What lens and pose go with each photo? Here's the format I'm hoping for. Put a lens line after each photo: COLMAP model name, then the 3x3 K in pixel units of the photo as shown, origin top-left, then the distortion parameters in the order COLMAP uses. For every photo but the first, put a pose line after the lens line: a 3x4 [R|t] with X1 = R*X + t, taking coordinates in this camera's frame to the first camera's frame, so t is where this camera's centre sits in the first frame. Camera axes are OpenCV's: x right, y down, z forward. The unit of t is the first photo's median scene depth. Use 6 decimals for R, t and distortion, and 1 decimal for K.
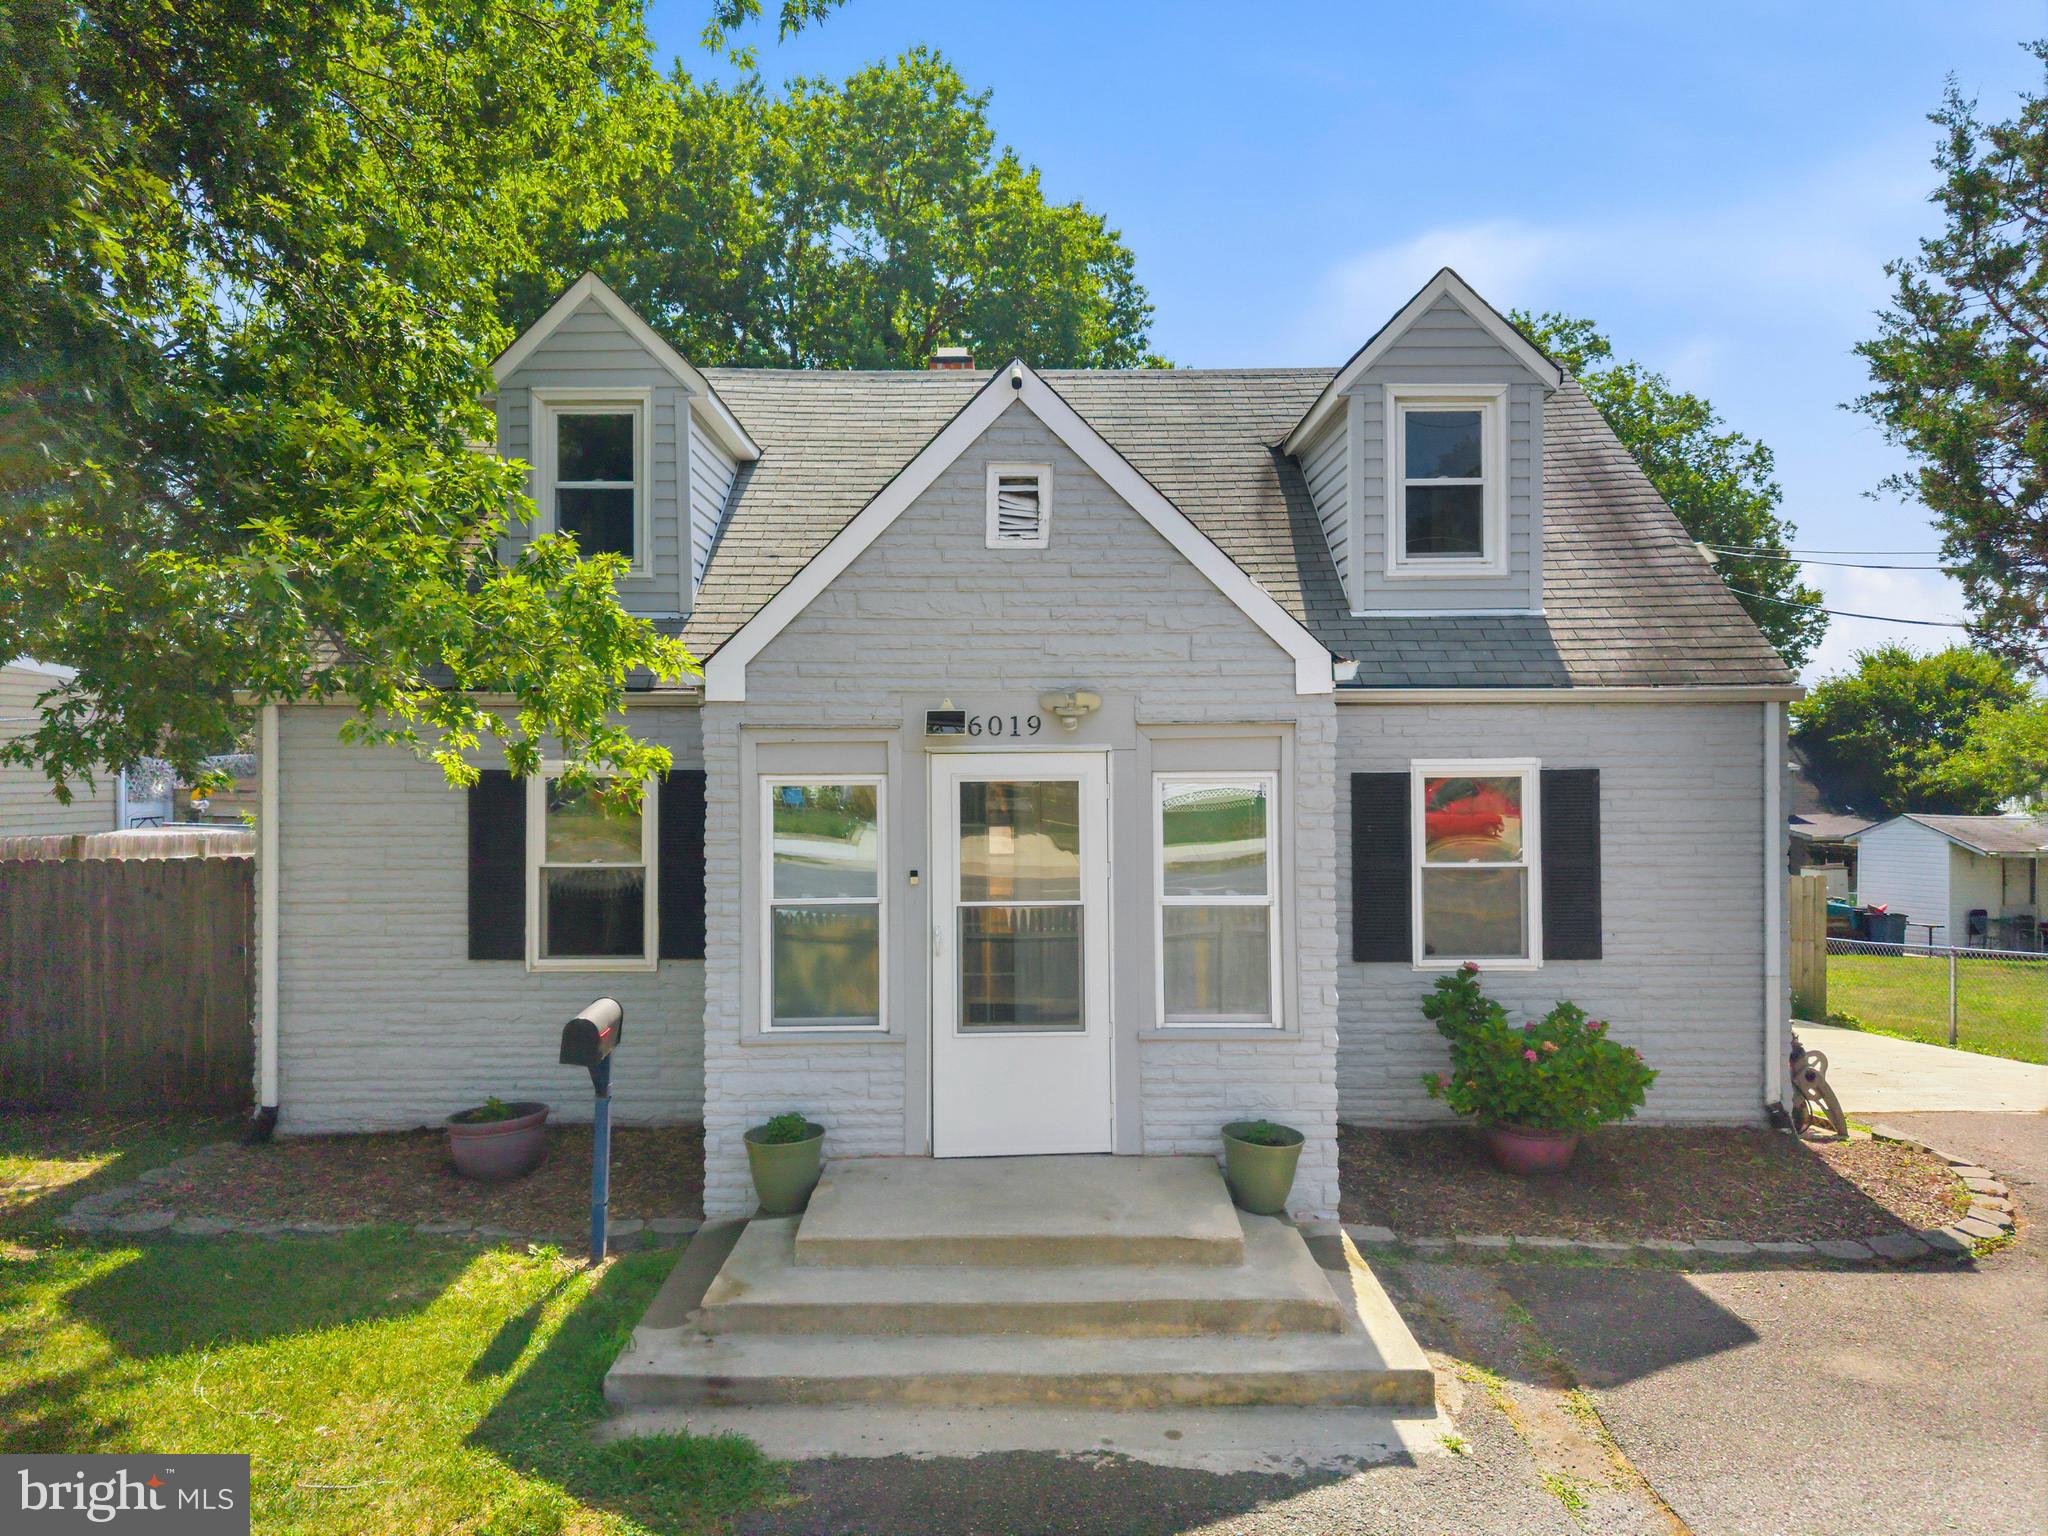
lens RADIAL K [[1412.9, 0, 1016.5], [0, 1412.9, 765.8], [0, 0, 1]] dist [0.020571, -0.017062]
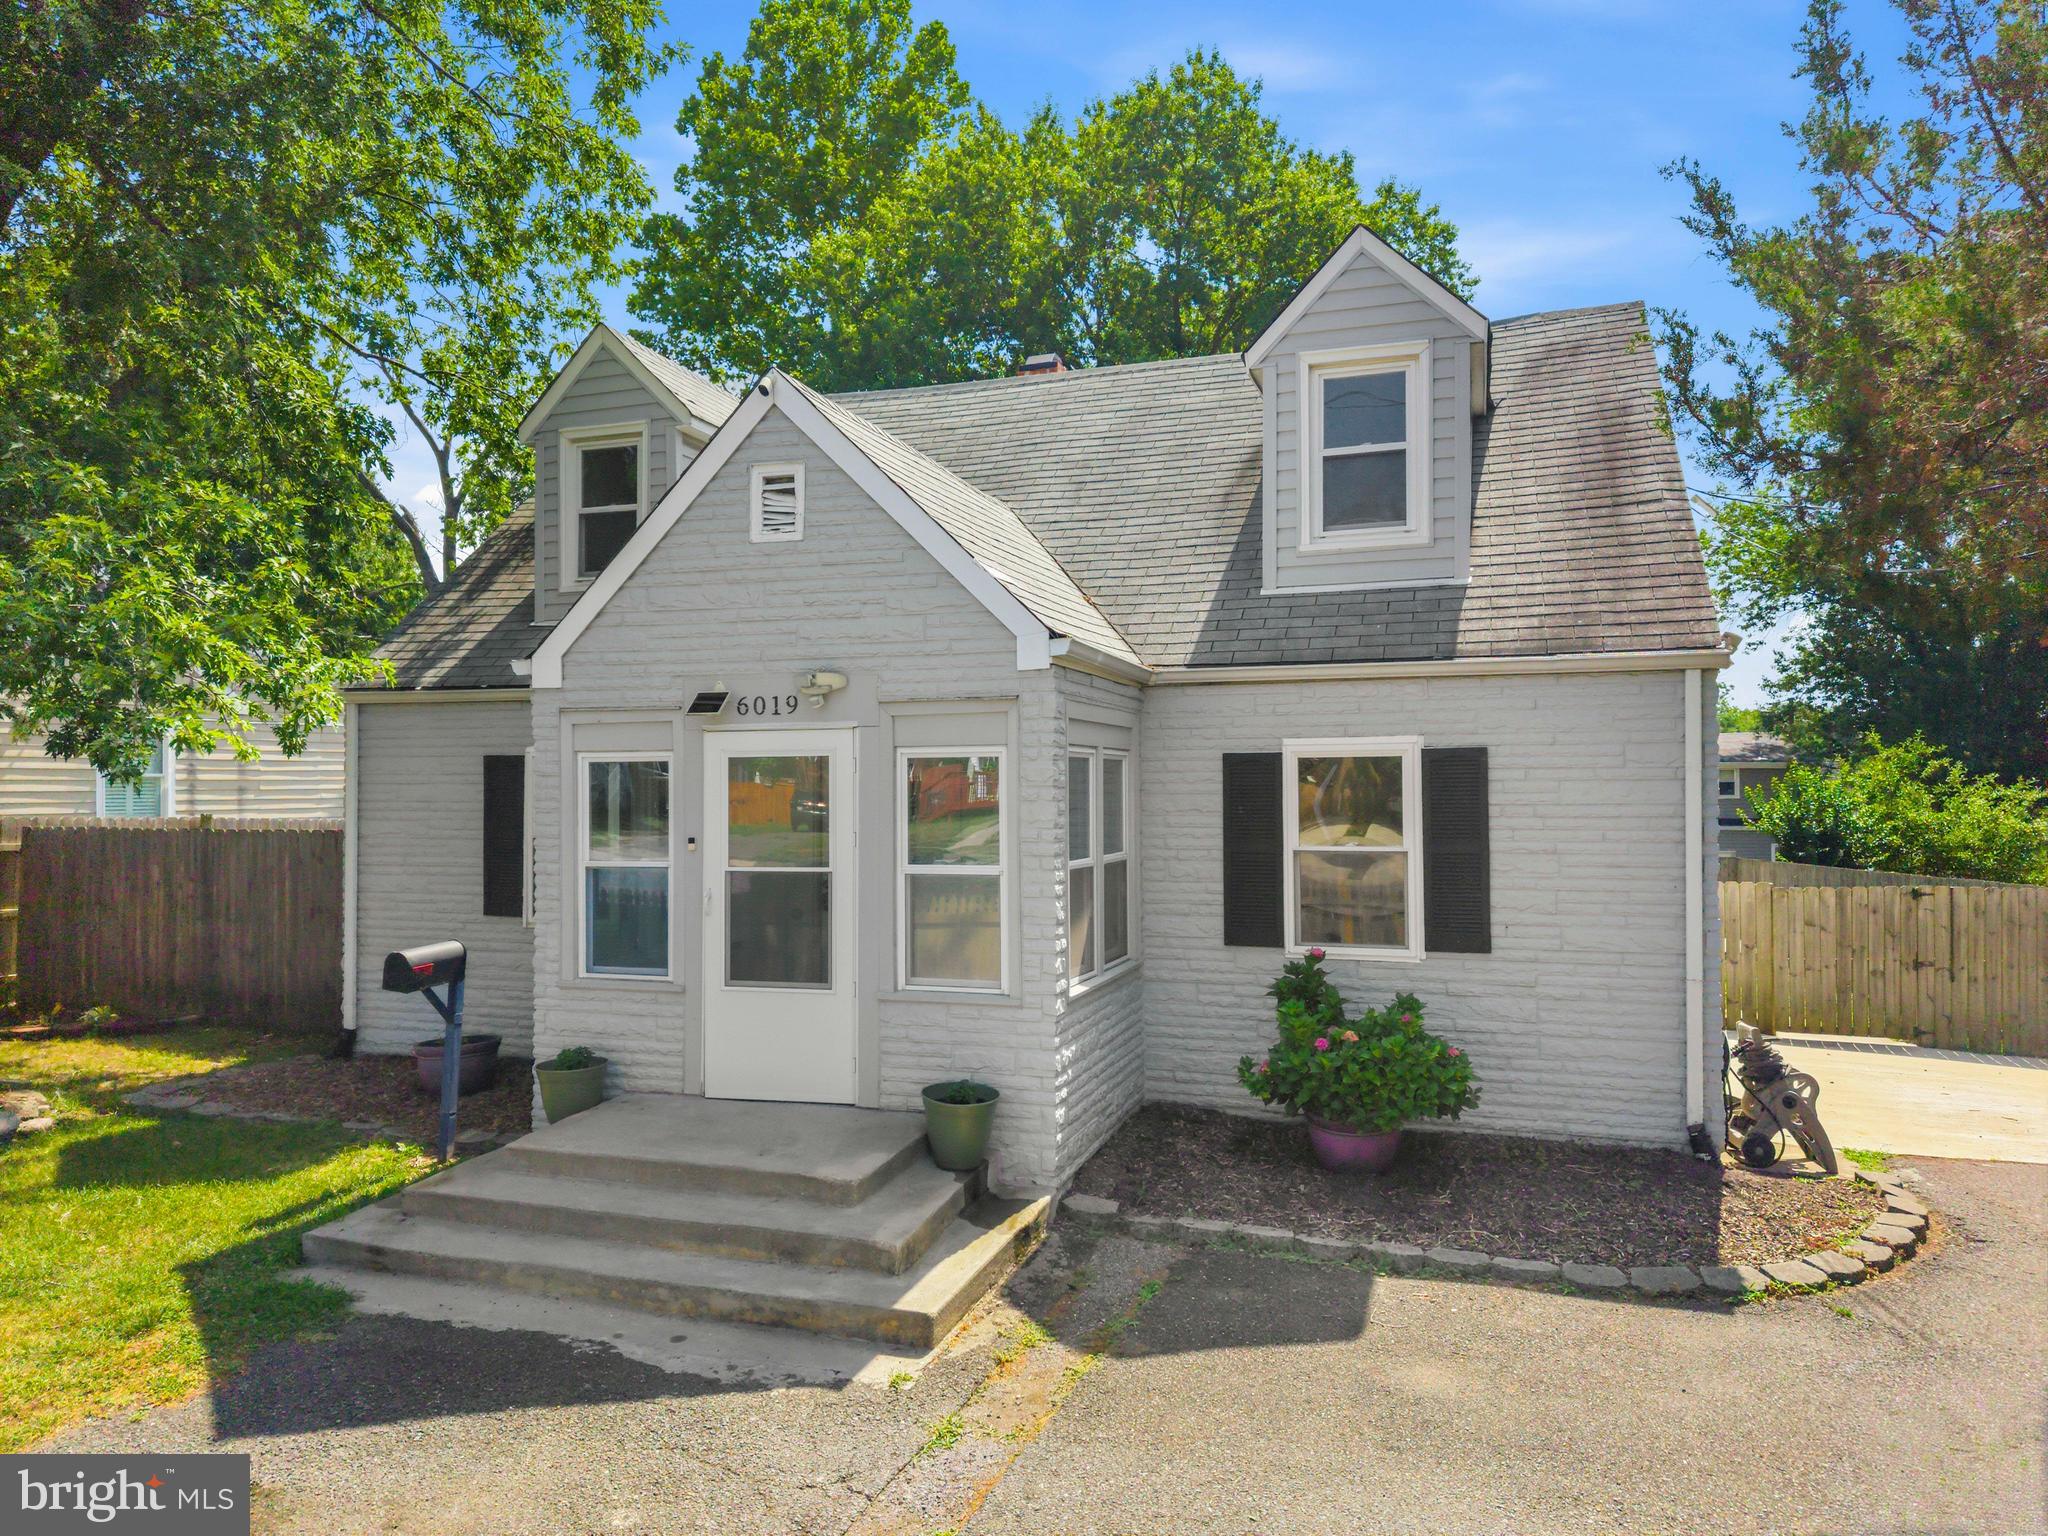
lens RADIAL K [[1412.9, 0, 1018.9], [0, 1412.9, 770.7], [0, 0, 1]] dist [0.020571, -0.017062]
pose [[0.943516, -0.002352, -0.331319, 0.534595], [0.000434, 0.999983, -0.005863, 0.028542], [0.331327, 0.005388, 0.943501, 0.036545]]
